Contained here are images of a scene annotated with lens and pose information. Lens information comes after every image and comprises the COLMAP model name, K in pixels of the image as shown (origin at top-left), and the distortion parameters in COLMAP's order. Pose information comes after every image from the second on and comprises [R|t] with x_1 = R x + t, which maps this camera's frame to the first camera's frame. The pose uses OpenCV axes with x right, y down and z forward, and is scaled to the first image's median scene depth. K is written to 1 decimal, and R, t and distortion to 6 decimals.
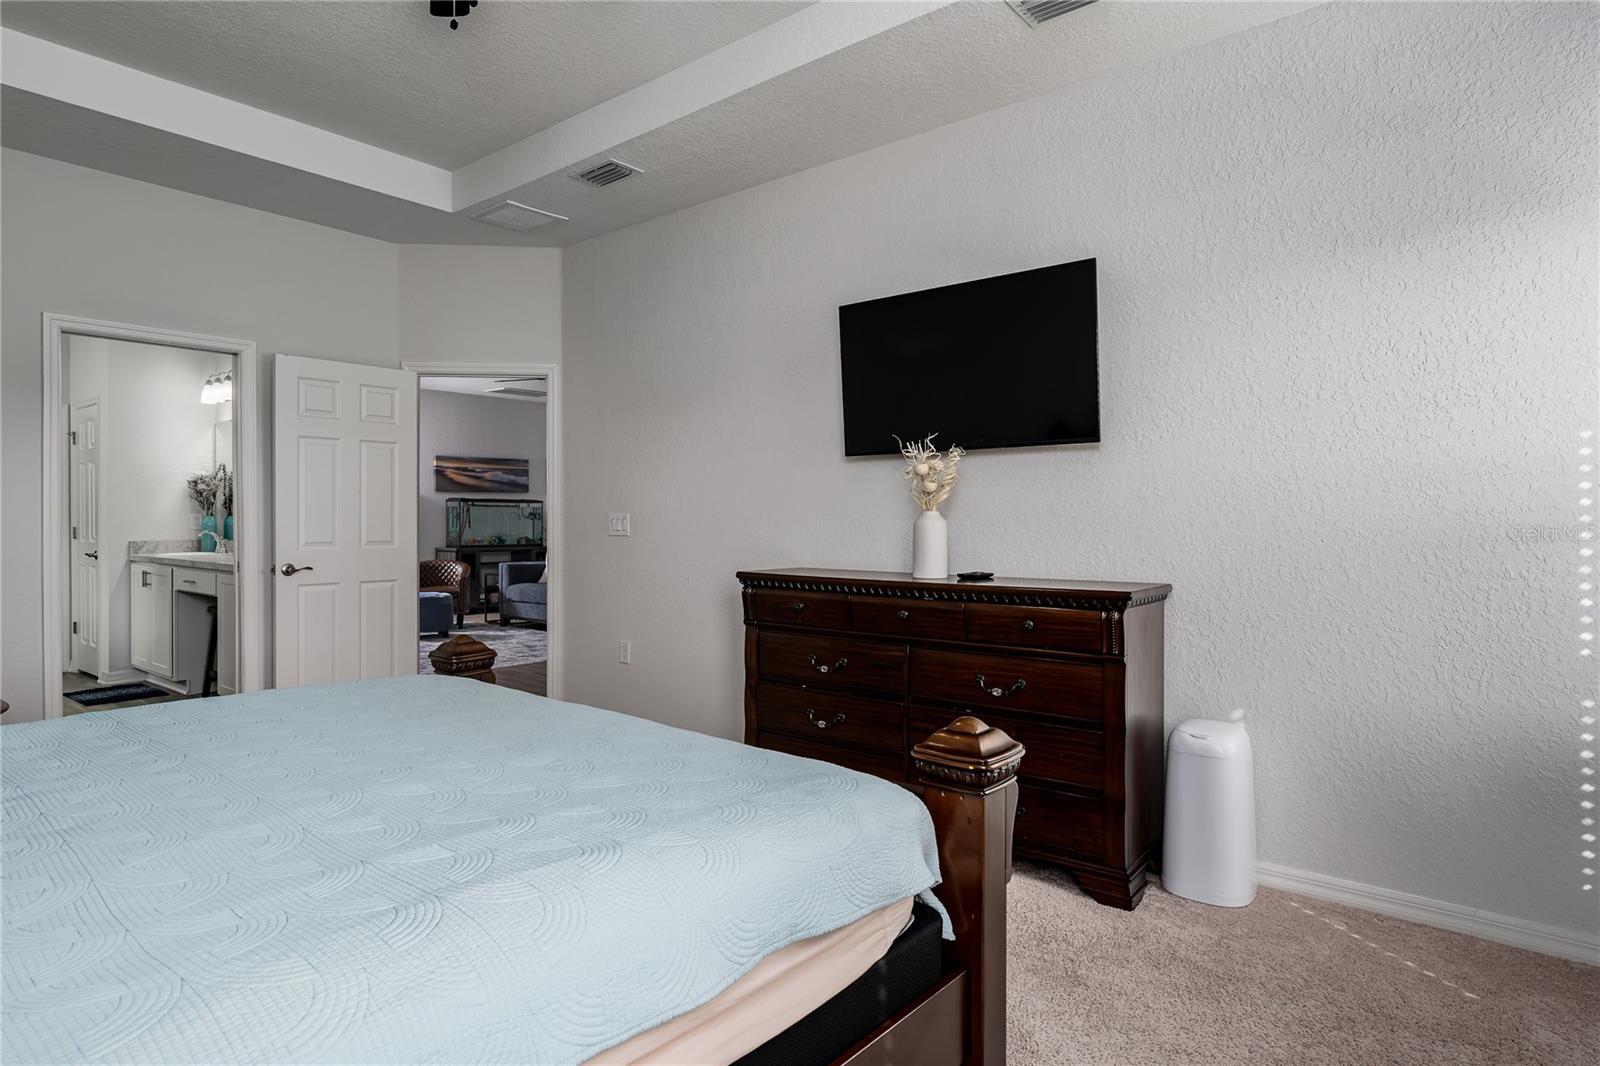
lens RADIAL K [[896.2, 0, 806.4], [0, 896.2, 528.1], [0, 0, 1]] dist [0.003684, -0.000868]
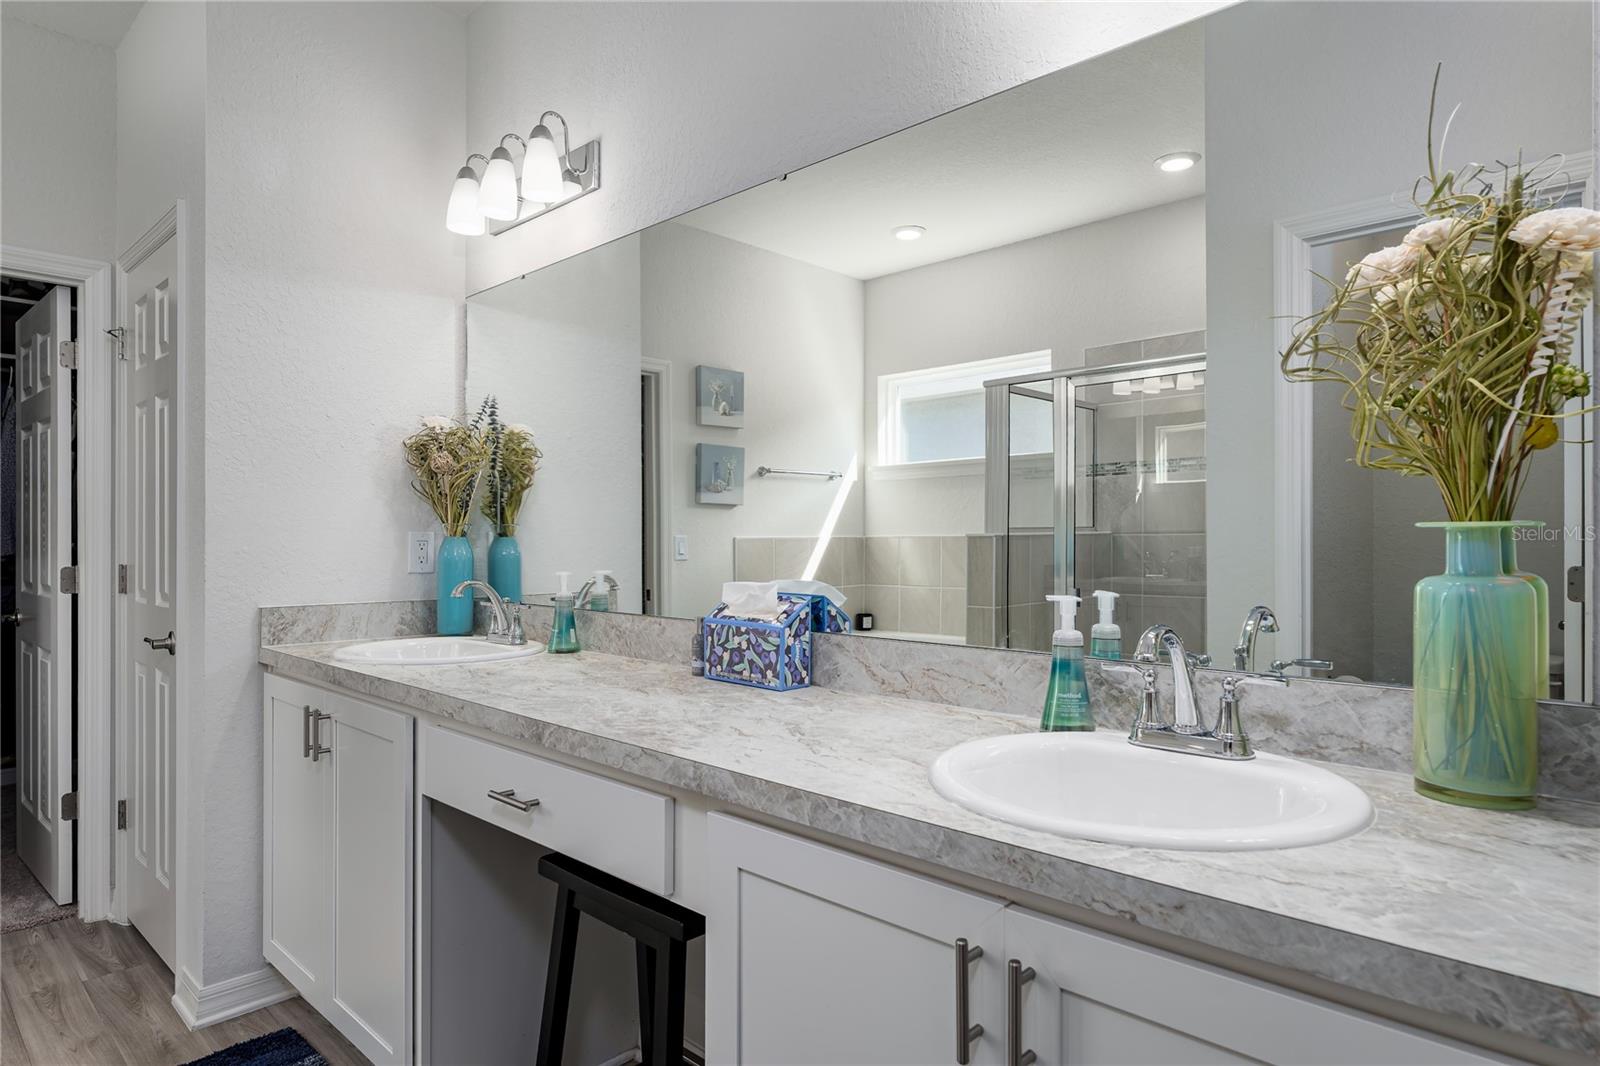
lens RADIAL K [[896.2, 0, 791.3], [0, 896.2, 534.8], [0, 0, 1]] dist [0.003684, -0.000868]
pose [[0.997750, -0.000959, -0.067044, -0.505287], [0.000366, 0.999961, -0.008852, -0.011523], [0.067049, 0.008807, 0.997711, 0.640148]]
